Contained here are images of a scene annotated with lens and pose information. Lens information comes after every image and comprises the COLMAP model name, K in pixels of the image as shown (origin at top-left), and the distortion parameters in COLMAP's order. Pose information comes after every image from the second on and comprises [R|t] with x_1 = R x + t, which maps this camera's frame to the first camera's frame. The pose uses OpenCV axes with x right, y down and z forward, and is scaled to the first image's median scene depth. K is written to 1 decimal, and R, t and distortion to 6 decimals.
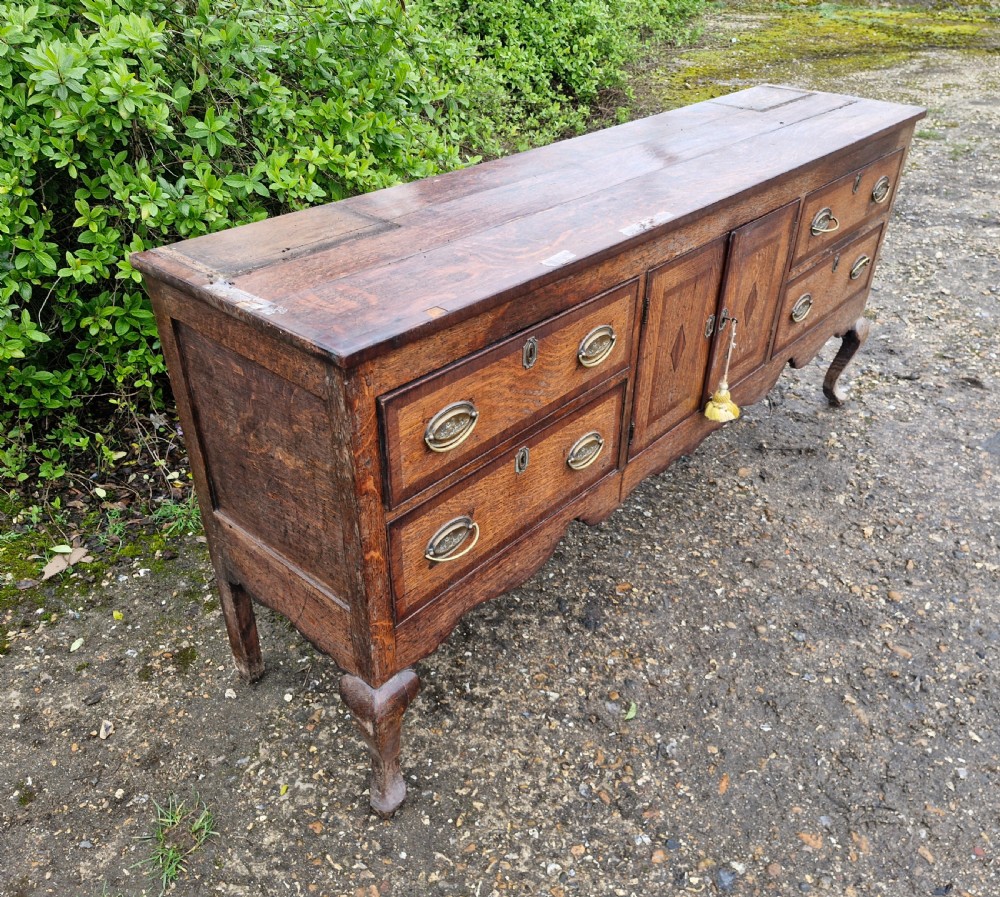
lens RADIAL K [[839.6, 0, 513.2], [0, 839.6, 434.7], [0, 0, 1]] dist [0.069695, -0.052958]
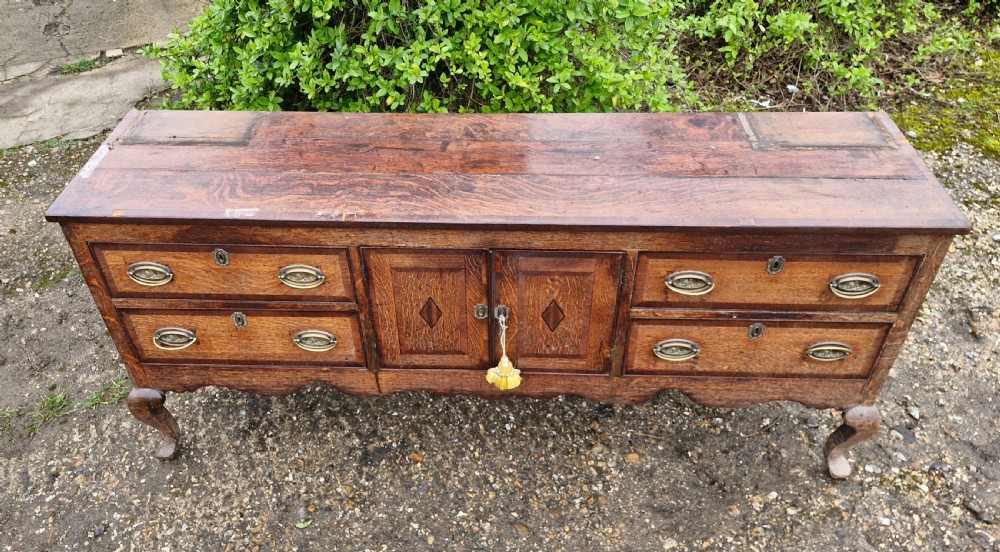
lens RADIAL K [[727.4, 0, 472.1], [0, 727.4, 211.9], [0, 0, 1]] dist [0.047838, -0.047137]
pose [[0.620048, 0.439569, -0.649861, 0.908130], [-0.390626, 0.891308, 0.230179, -0.531448], [0.680405, 0.111130, 0.724361, 0.287638]]
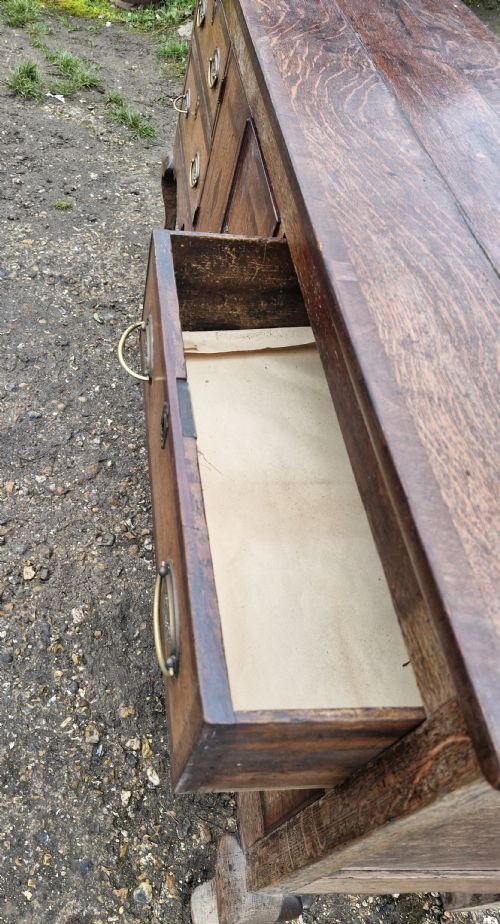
lens RADIAL K [[637.2, 0, 156.4], [0, 637.2, 473.5], [0, 0, 1]] dist [0.063295, -0.068633]
pose [[-0.720161, 0.449690, -0.528343, 0.845002], [-0.499623, 0.192246, 0.844641, -0.682094], [0.481398, 0.872250, 0.086227, 1.269397]]
